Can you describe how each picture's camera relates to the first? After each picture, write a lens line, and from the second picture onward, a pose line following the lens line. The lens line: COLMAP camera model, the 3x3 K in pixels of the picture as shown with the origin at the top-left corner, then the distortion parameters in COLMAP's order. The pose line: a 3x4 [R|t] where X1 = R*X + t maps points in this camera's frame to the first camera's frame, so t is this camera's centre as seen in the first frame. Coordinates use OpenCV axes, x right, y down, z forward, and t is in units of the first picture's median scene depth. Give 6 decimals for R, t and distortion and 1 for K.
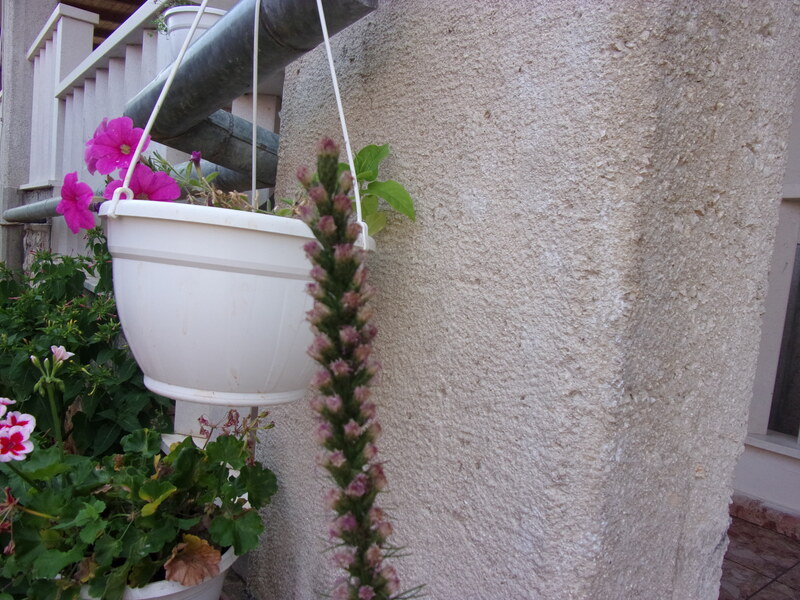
lens RADIAL K [[584.5, 0, 400.0], [0, 584.5, 304.5], [0, 0, 1]] dist [-0.034313, 0.012453]
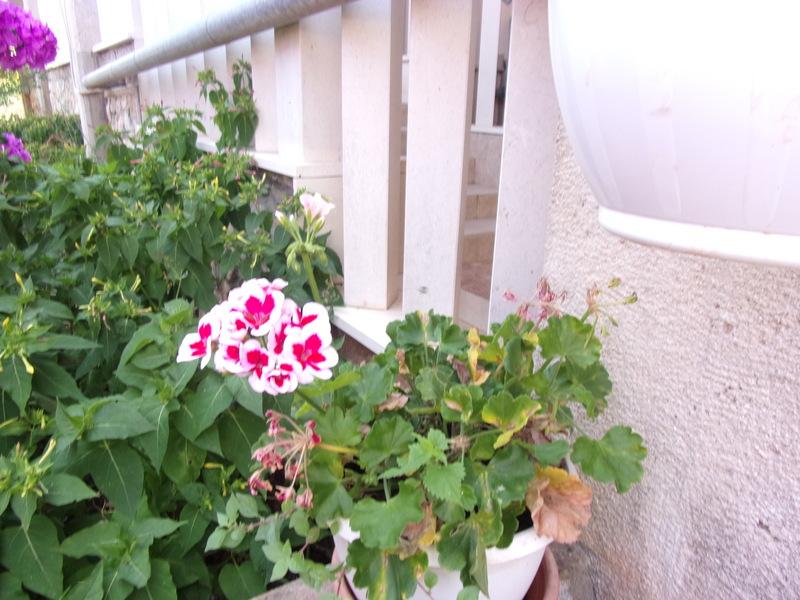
lens RADIAL K [[584.5, 0, 397.7], [0, 584.5, 301.0], [0, 0, 1]] dist [-0.034313, 0.012453]
pose [[0.991772, -0.040787, -0.121342, -0.534597], [0.067970, 0.971016, 0.229148, 0.057983], [0.108478, -0.235510, 0.965799, 0.458430]]
